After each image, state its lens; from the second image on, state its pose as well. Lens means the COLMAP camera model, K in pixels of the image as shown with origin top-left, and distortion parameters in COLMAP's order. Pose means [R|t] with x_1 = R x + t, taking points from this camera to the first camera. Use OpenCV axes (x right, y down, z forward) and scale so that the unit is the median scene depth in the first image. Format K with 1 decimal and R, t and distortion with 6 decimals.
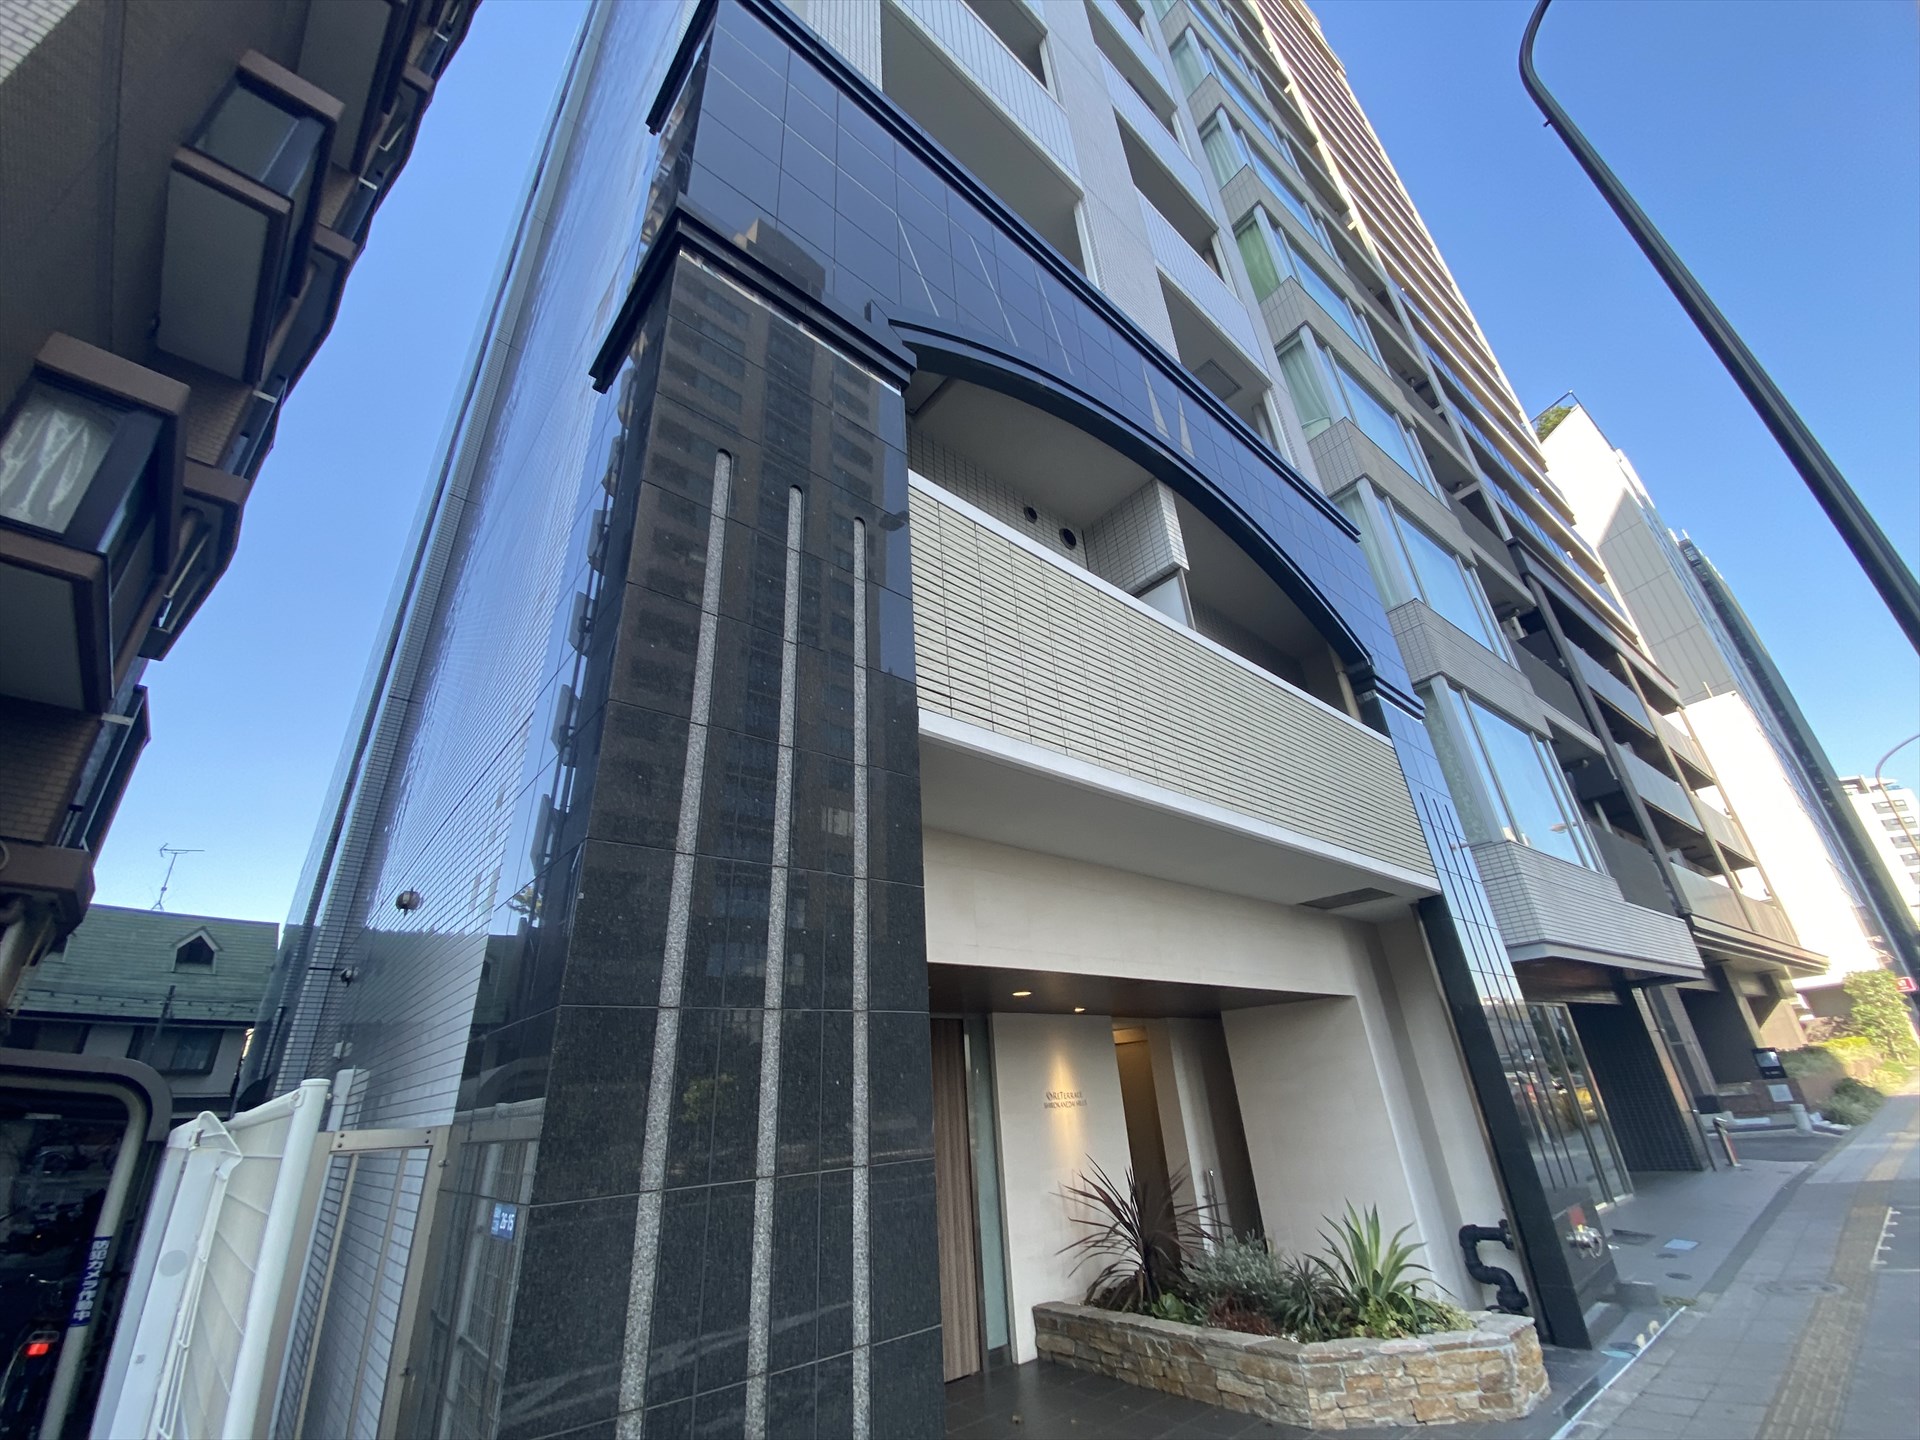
lens RADIAL K [[773.8, 0, 954.7], [0, 773.8, 728.6], [0, 0, 1]] dist [0.024469, -0.021287]
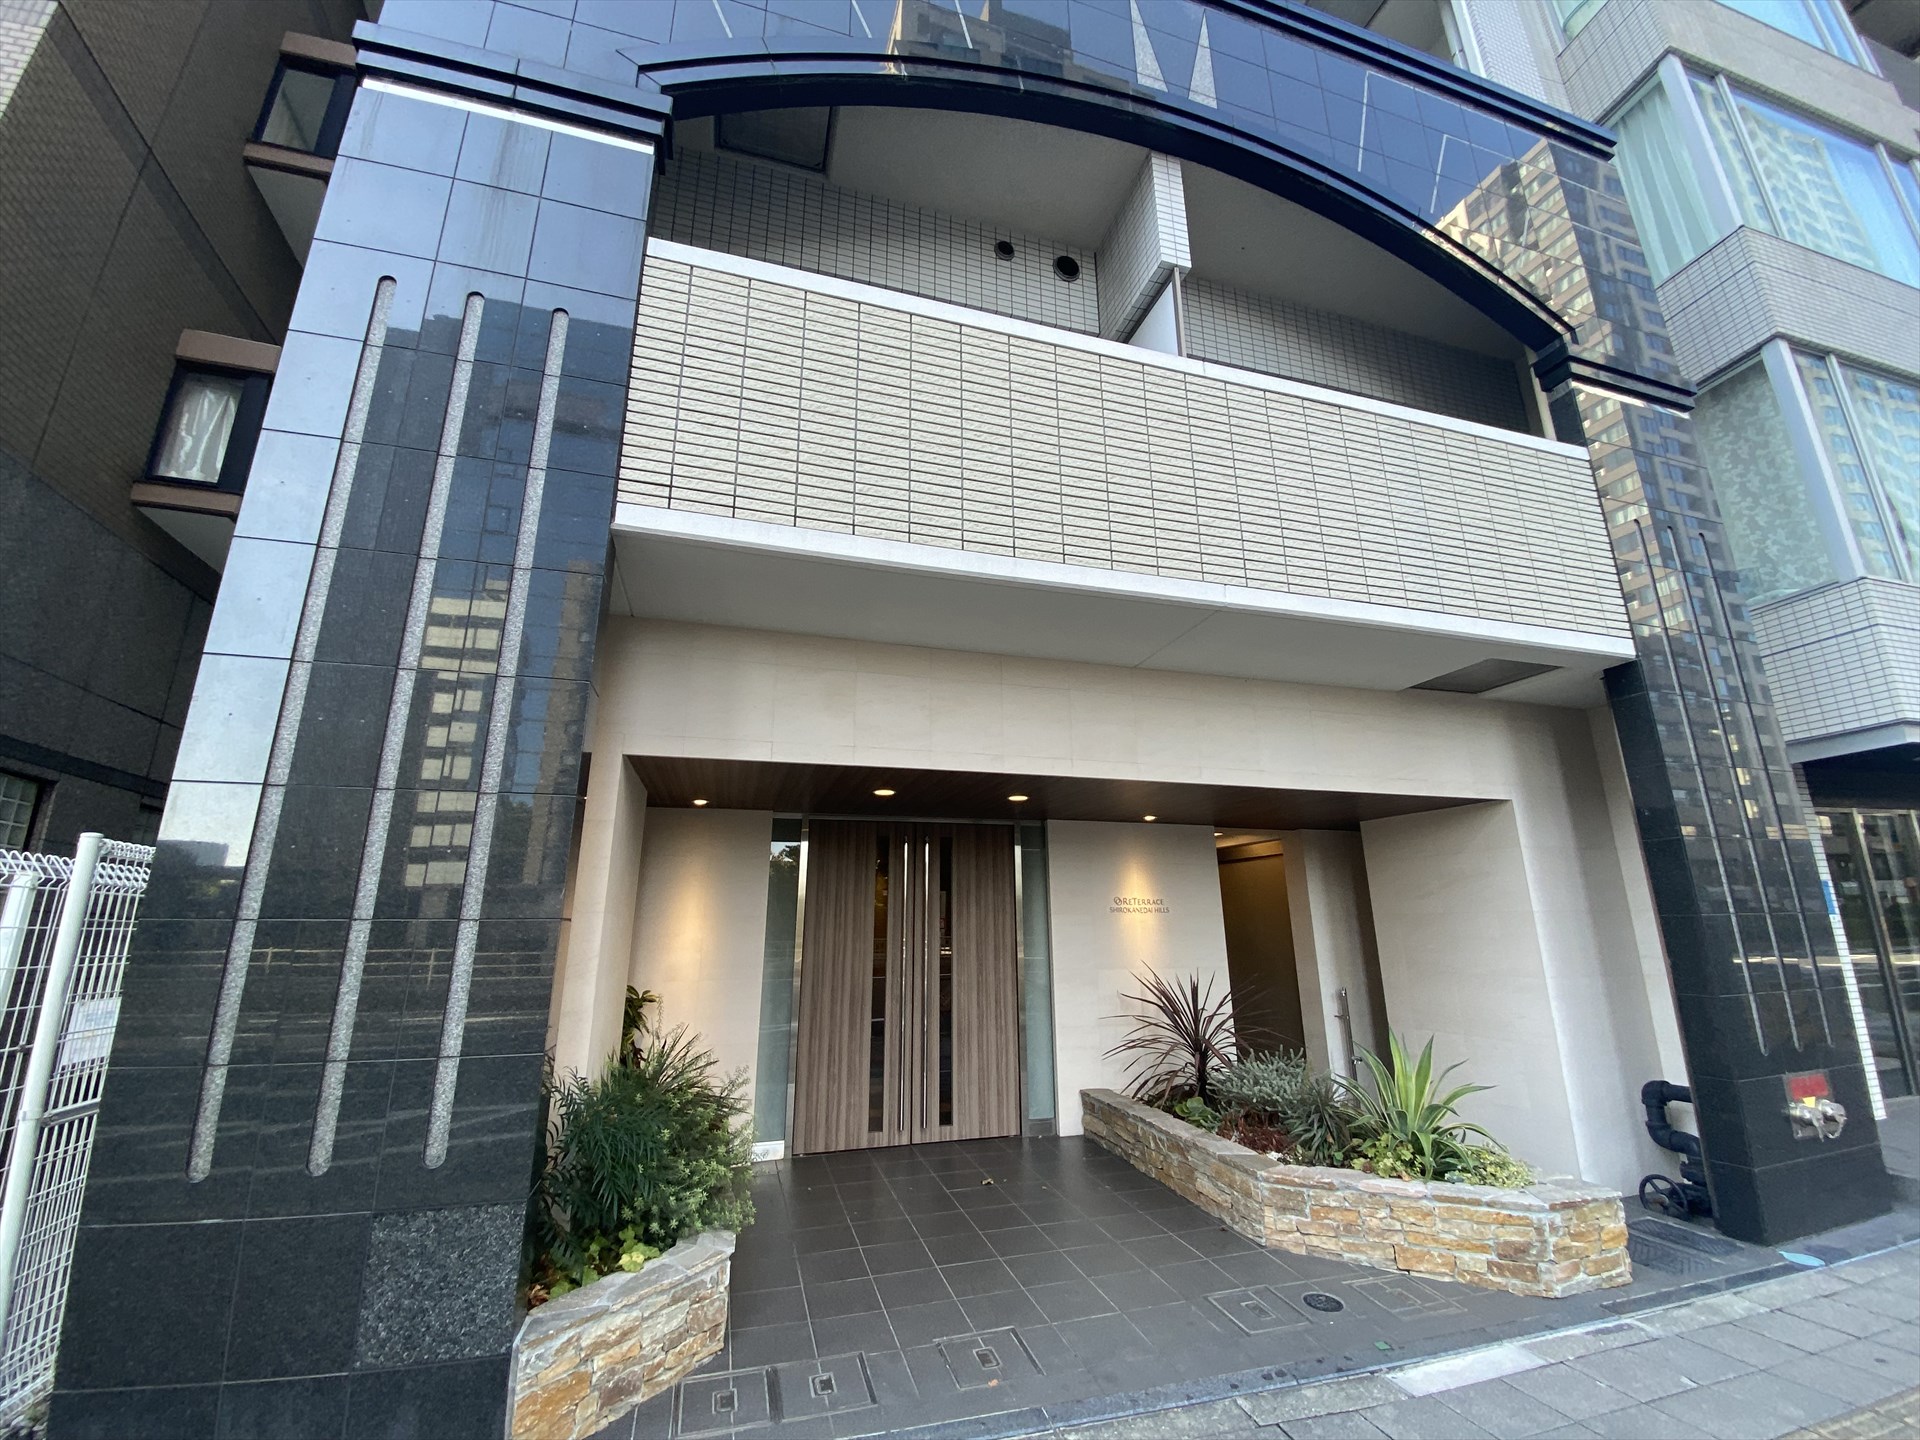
lens RADIAL K [[773.2, 0, 960.0], [0, 773.2, 720.0], [0, 0, 1]] dist [0.023563, -0.021068]
pose [[0.910517, -0.049932, -0.410446, 0.457228], [0.132134, 0.975766, 0.174416, 0.078520], [0.391790, -0.213043, 0.895049, 0.146532]]
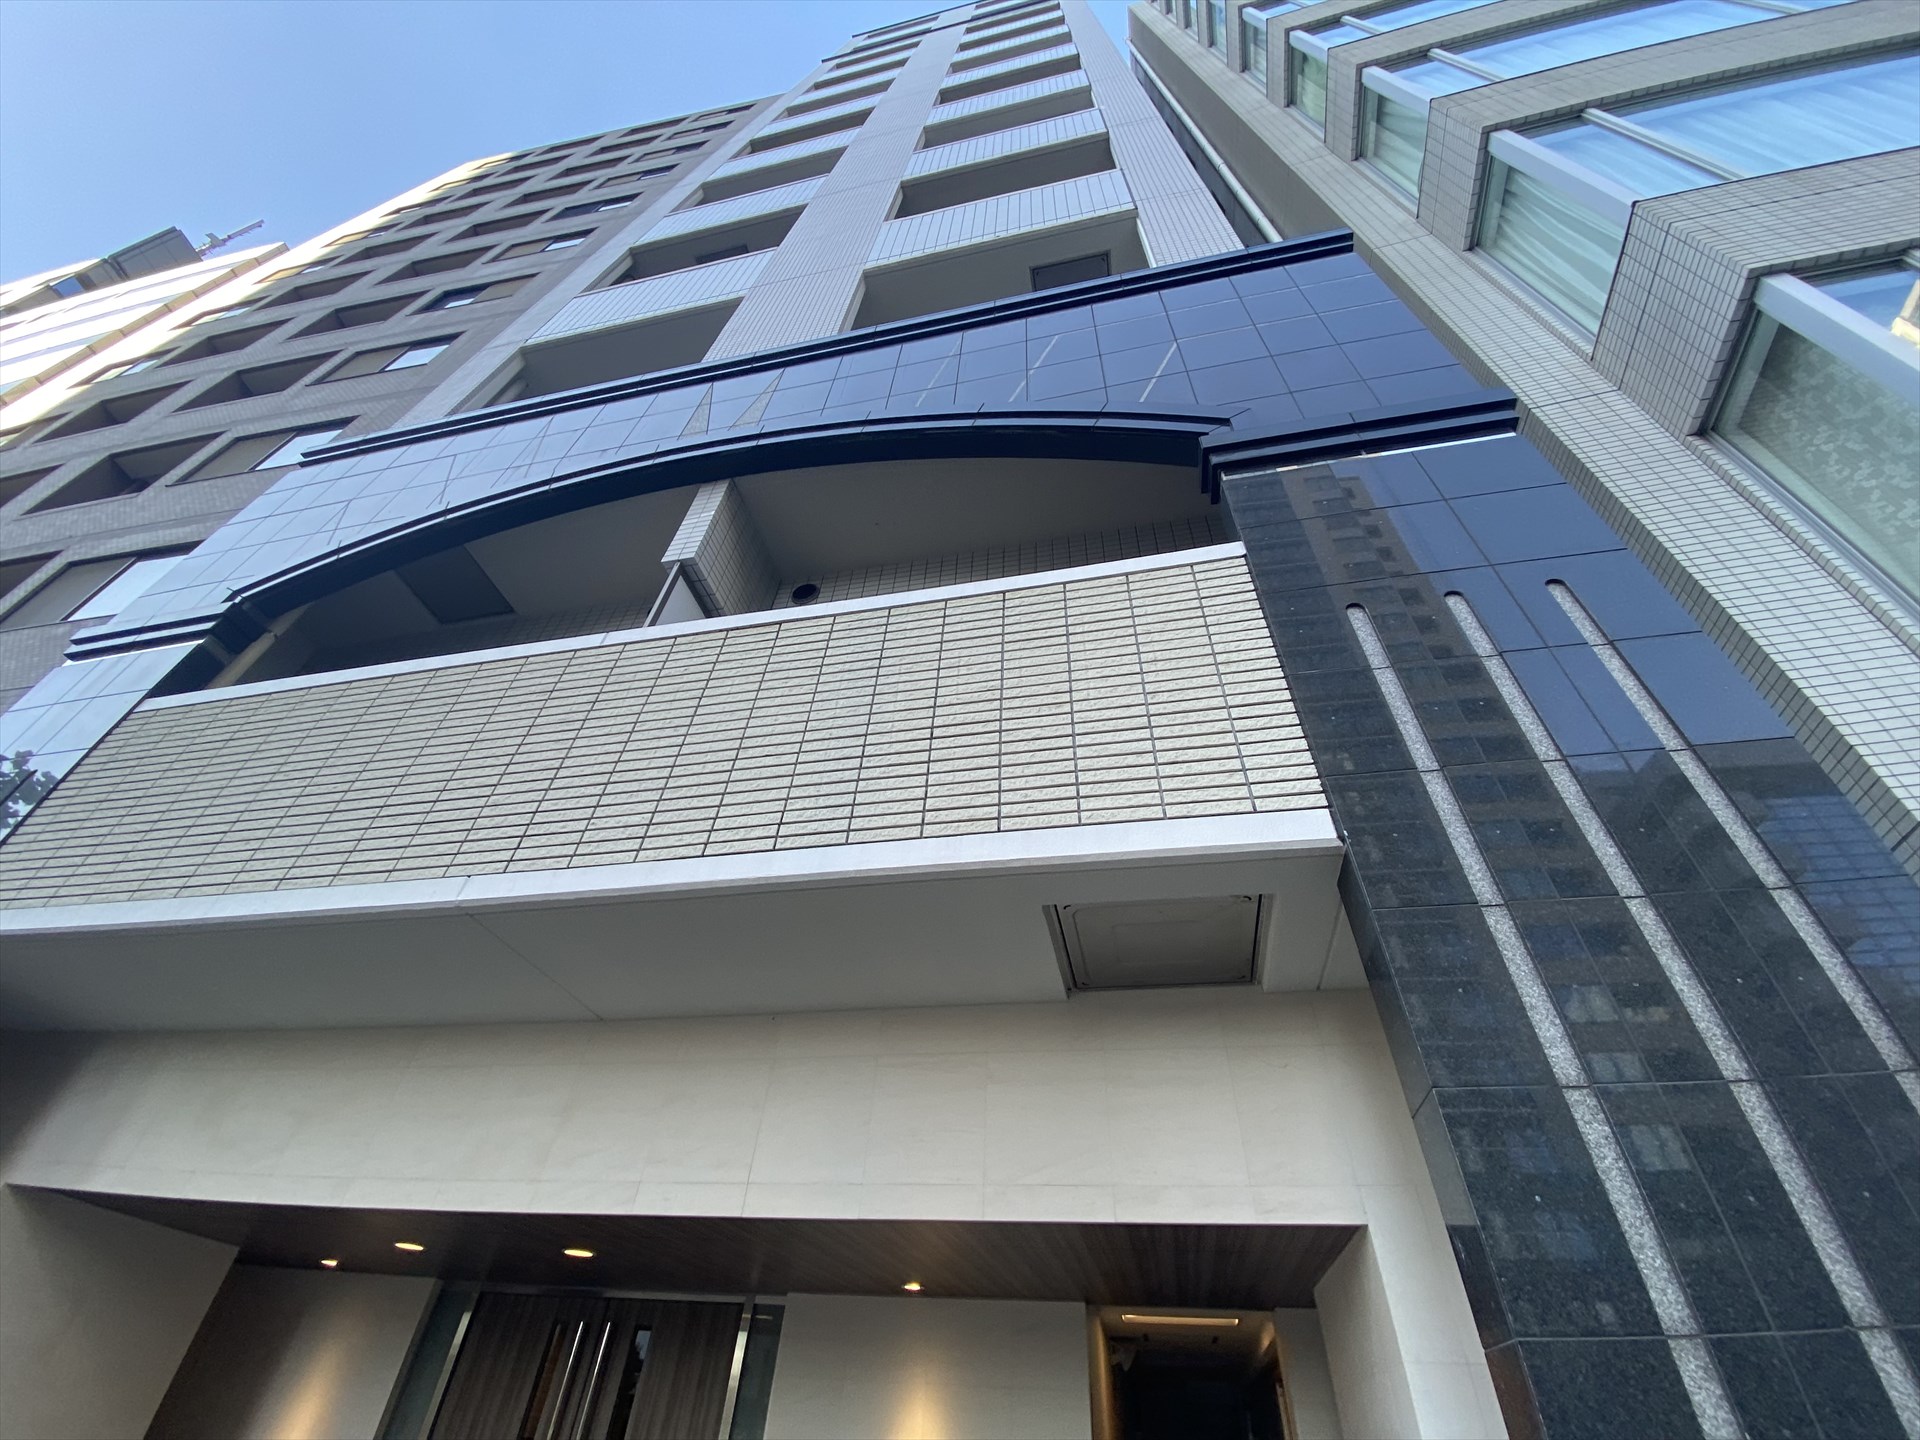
lens RADIAL K [[779.7, 0, 960.0], [0, 779.7, 720.0], [0, 0, 1]] dist [0.012635, -0.016360]
pose [[0.595907, -0.476468, -0.646431, 0.988046], [0.262690, 0.876337, -0.403767, 0.328210], [0.758873, 0.070797, 0.647379, 0.863739]]
